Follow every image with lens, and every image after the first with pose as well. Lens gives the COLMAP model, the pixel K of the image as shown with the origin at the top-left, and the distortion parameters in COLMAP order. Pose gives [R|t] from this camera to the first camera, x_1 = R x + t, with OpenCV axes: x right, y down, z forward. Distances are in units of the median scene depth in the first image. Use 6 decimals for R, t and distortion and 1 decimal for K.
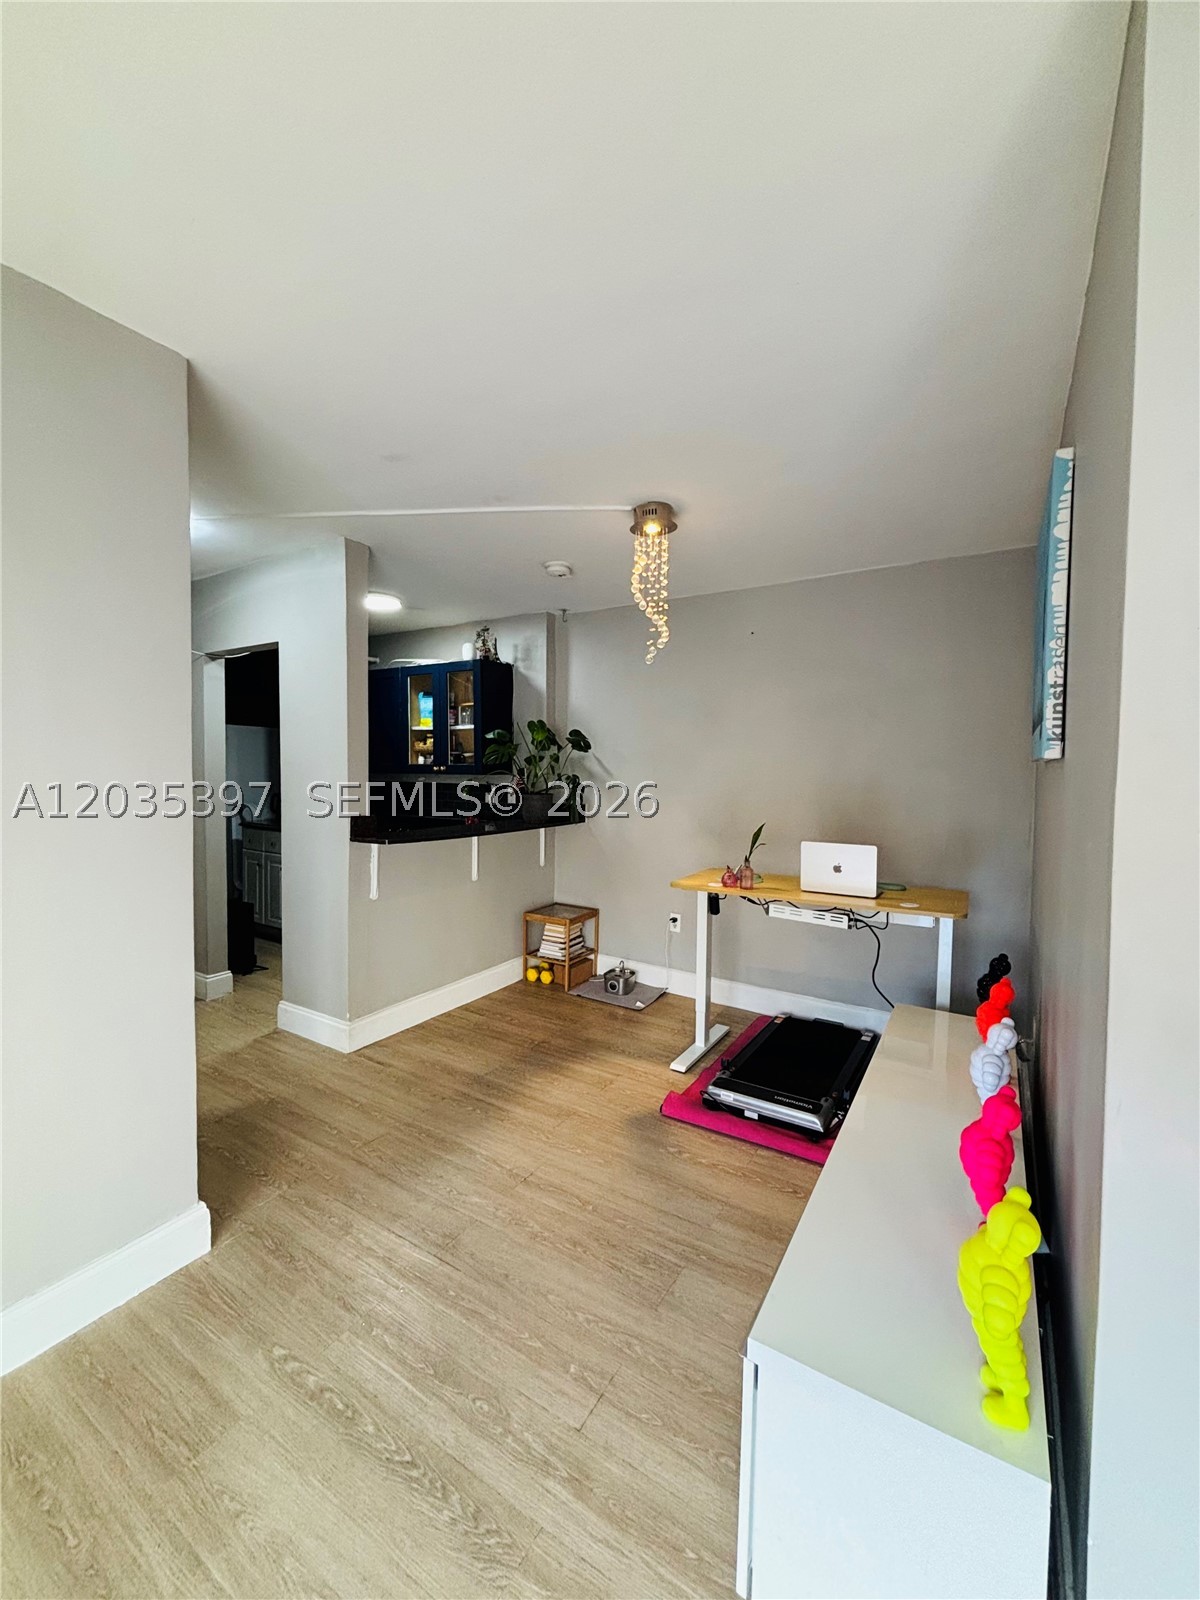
lens RADIAL K [[650.2, 0, 601.7], [0, 650.2, 798.0], [0, 0, 1]] dist [-0.003623, 0.002255]
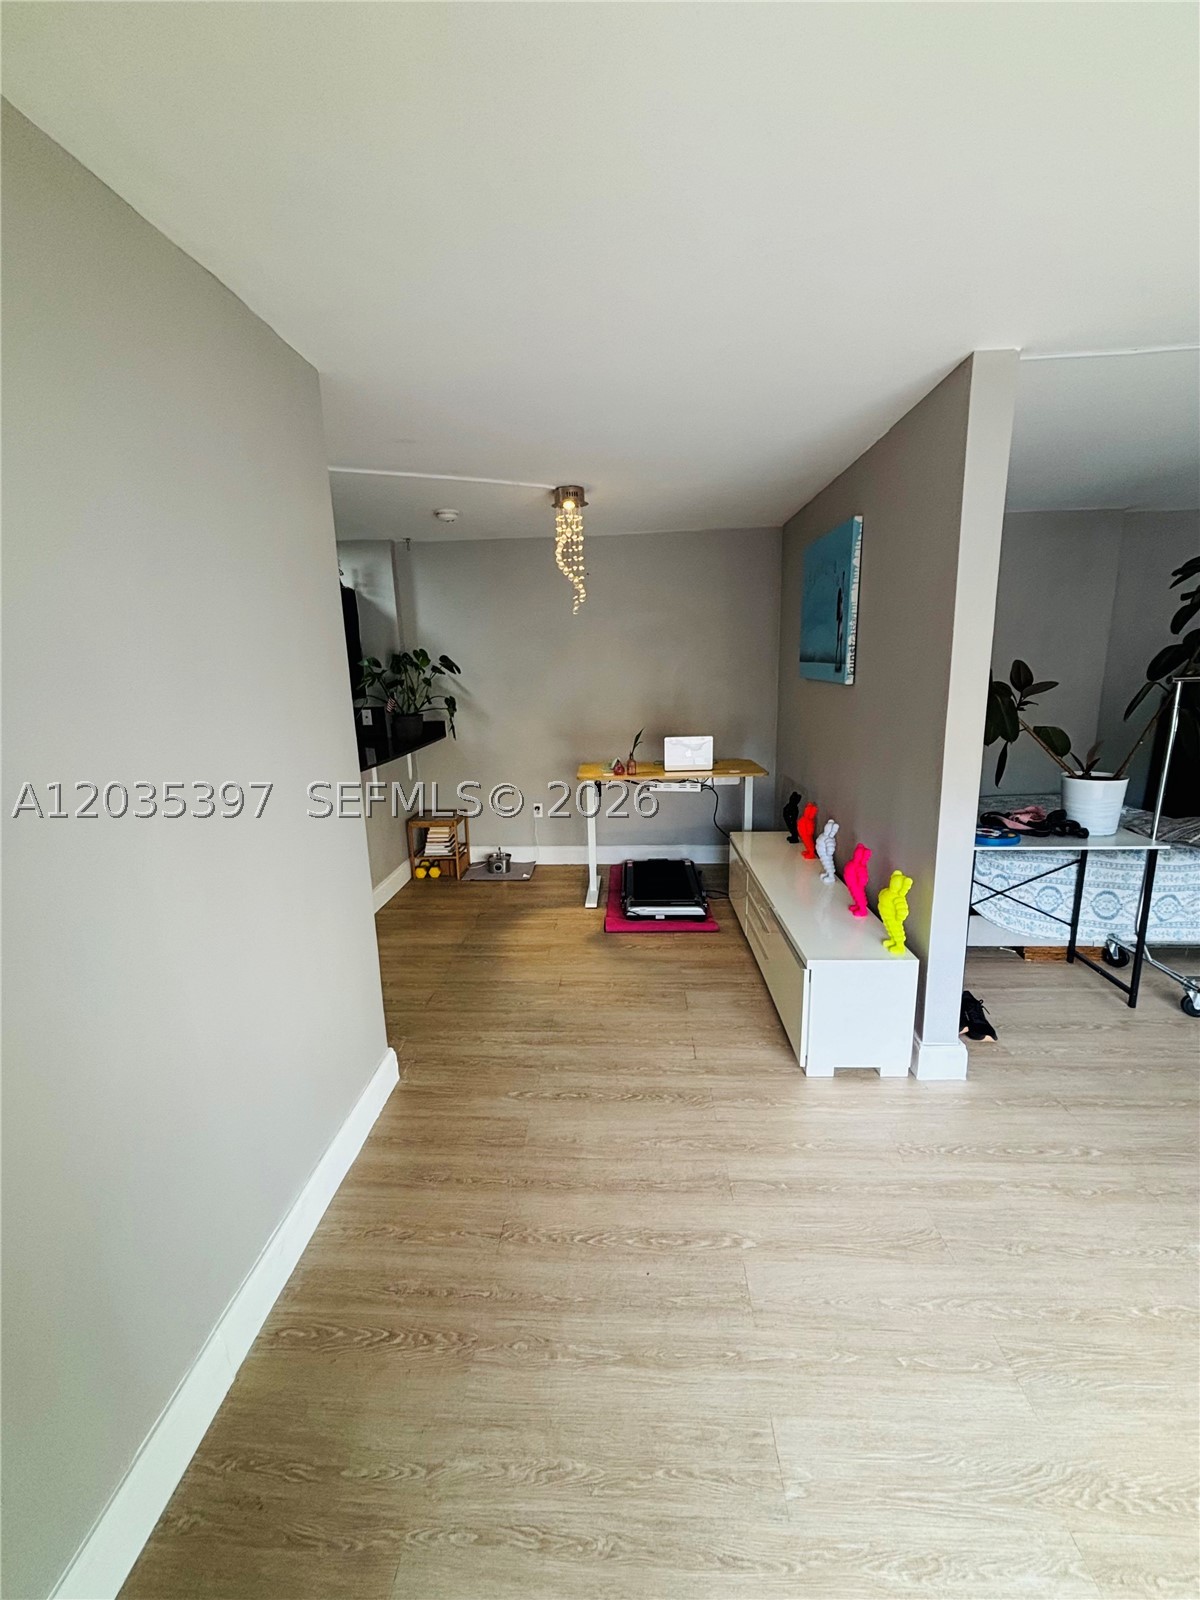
lens RADIAL K [[641.1, 0, 604.5], [0, 641.1, 802.7], [0, 0, 1]] dist [0.014486, 0.000144]
pose [[0.871337, -0.140751, 0.470064, -0.413880], [0.059165, 0.981124, 0.184105, -0.050973], [-0.487104, -0.132607, 0.863218, -0.159730]]
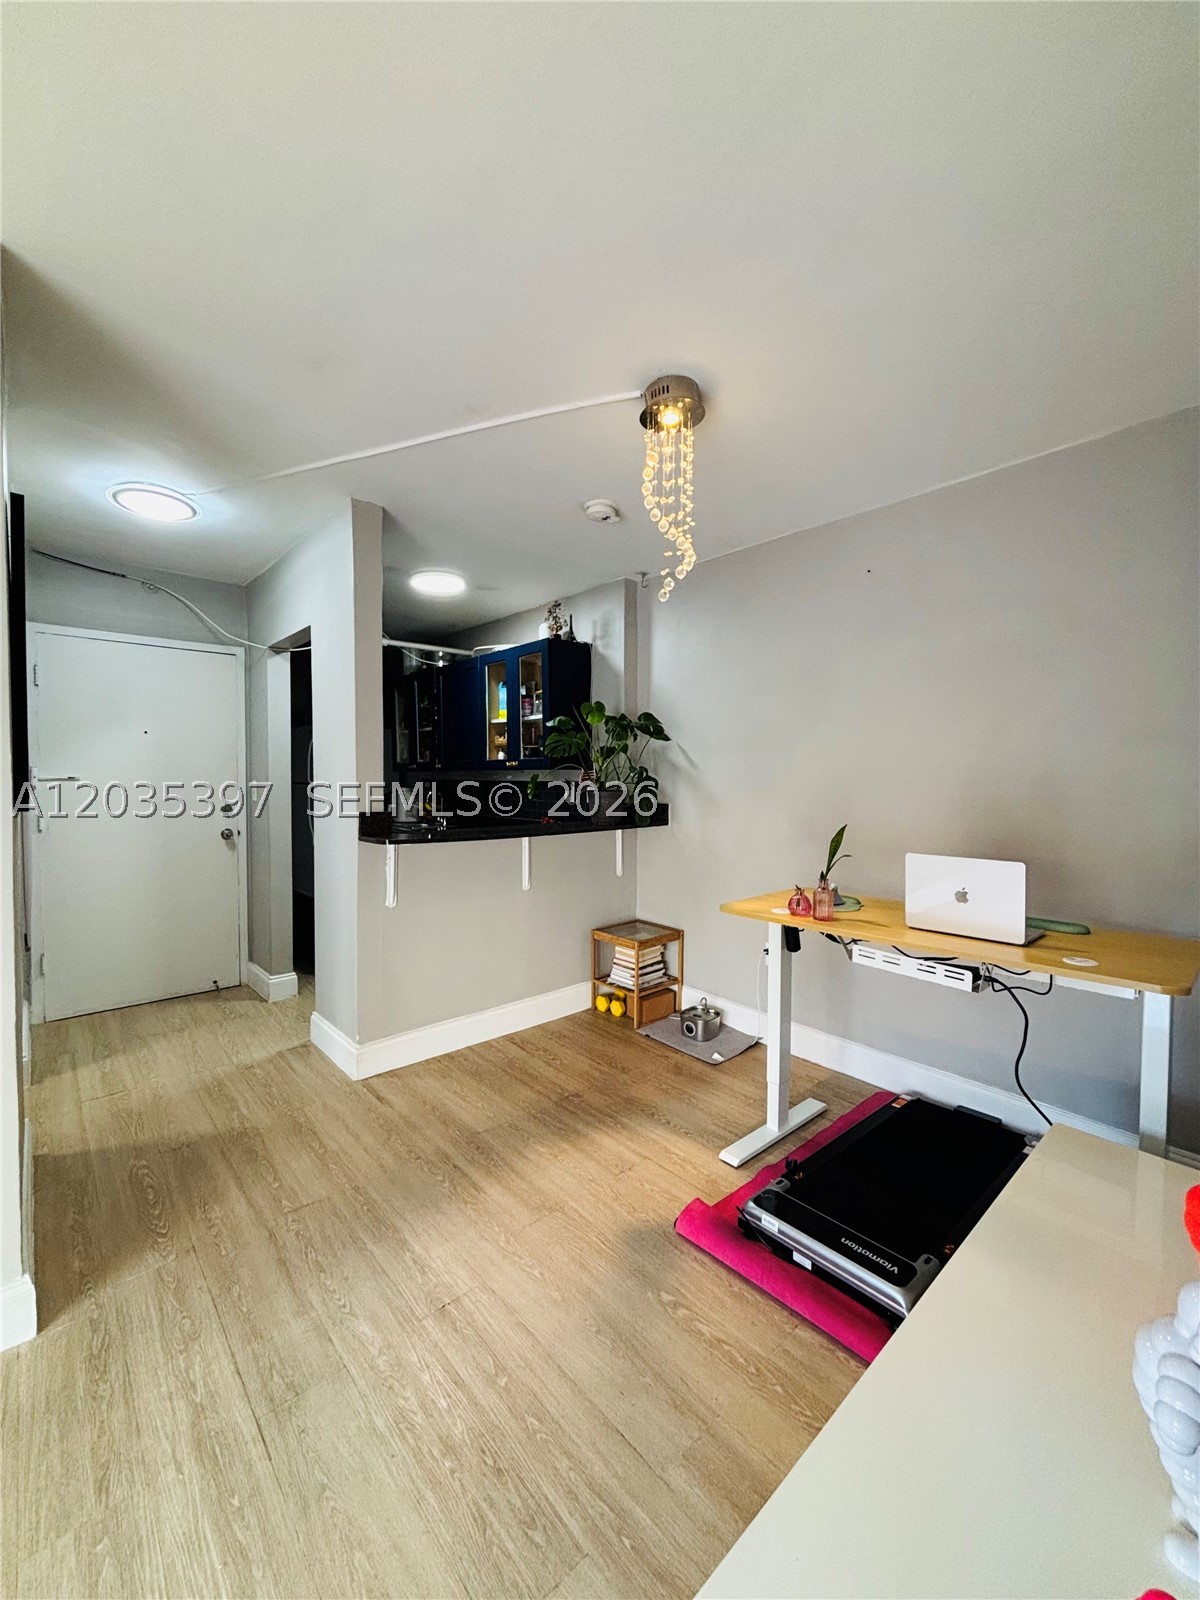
lens RADIAL K [[650.2, 0, 601.7], [0, 650.2, 798.0], [0, 0, 1]] dist [-0.003623, 0.002255]
pose [[0.959258, 0.000999, -0.282529, 0.160207], [-0.005084, 0.999893, -0.013728, 0.017627], [0.282485, 0.014605, 0.959161, 0.218592]]
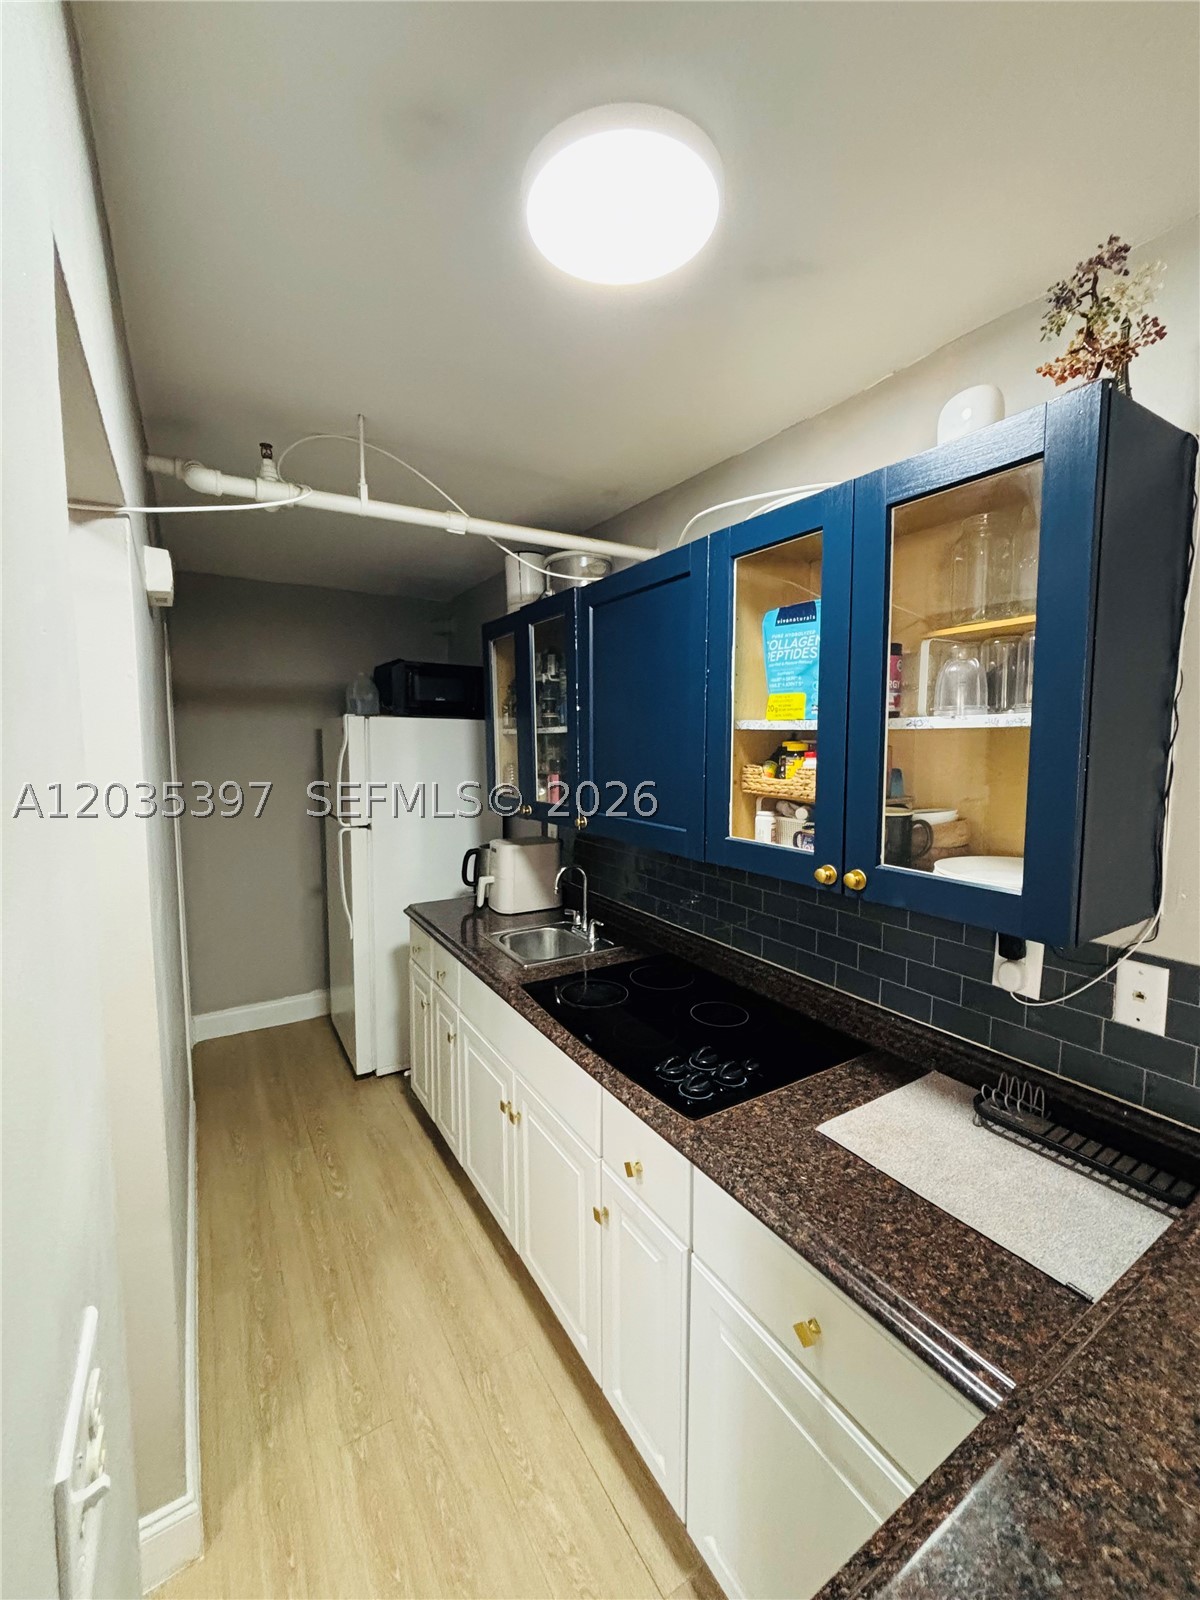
lens RADIAL K [[650.2, 0, 601.7], [0, 650.2, 798.0], [0, 0, 1]] dist [-0.003623, 0.002255]
pose [[0.898429, 0.031738, -0.437969, -0.285402], [-0.011636, 0.998755, 0.048508, -0.115917], [0.438964, -0.038485, 0.897680, 0.917174]]
